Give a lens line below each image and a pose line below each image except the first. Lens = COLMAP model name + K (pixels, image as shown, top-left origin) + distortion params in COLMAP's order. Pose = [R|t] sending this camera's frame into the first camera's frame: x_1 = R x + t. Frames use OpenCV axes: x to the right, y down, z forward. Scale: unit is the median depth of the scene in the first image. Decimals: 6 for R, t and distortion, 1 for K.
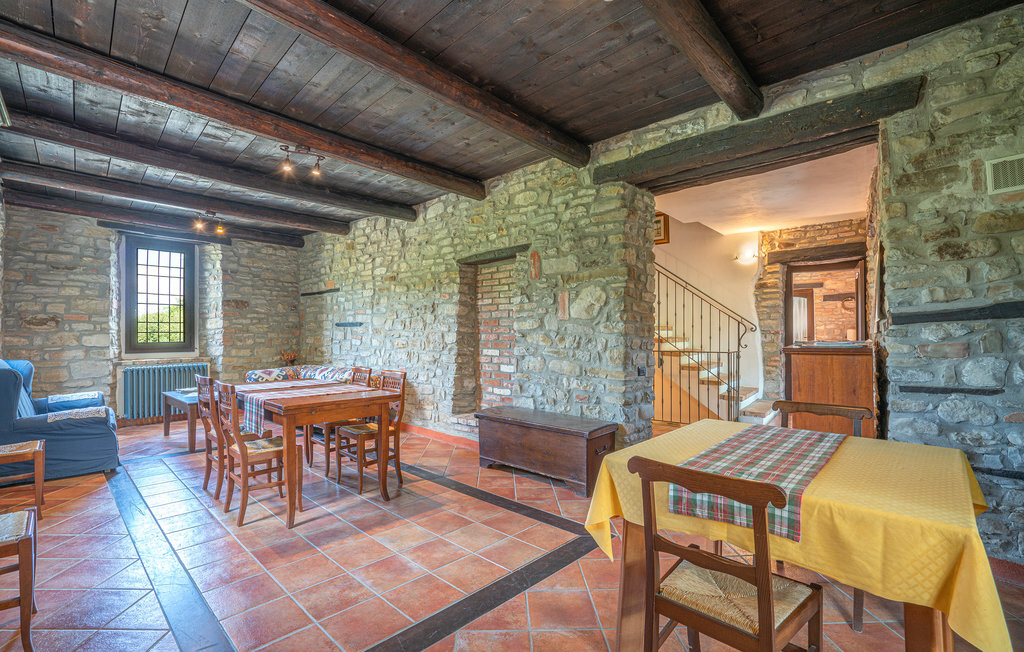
lens RADIAL K [[446.4, 0, 512.0], [0, 446.4, 326.0], [0, 0, 1]] dist [-0.073973, 0.000064]
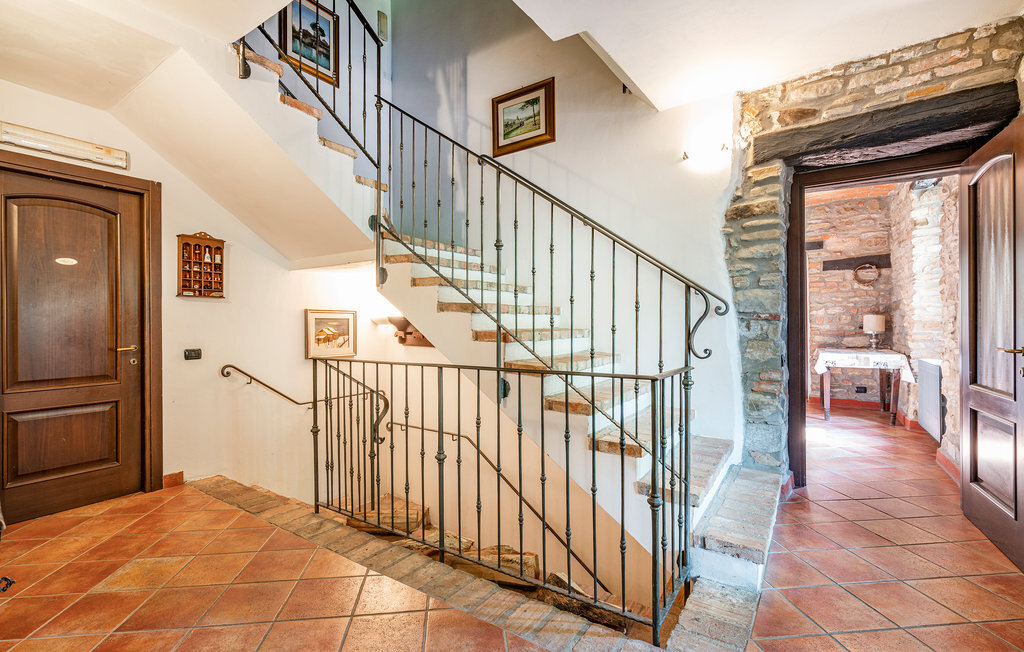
lens RADIAL K [[476.9, 0, 512.0], [0, 476.9, 326.0], [0, 0, 1]] dist [-0.025976, -0.000130]
pose [[0.993285, -0.006876, 0.115493, 0.287048], [0.004944, 0.999843, 0.016999, 0.014678], [-0.115592, -0.016313, 0.993163, 0.548160]]
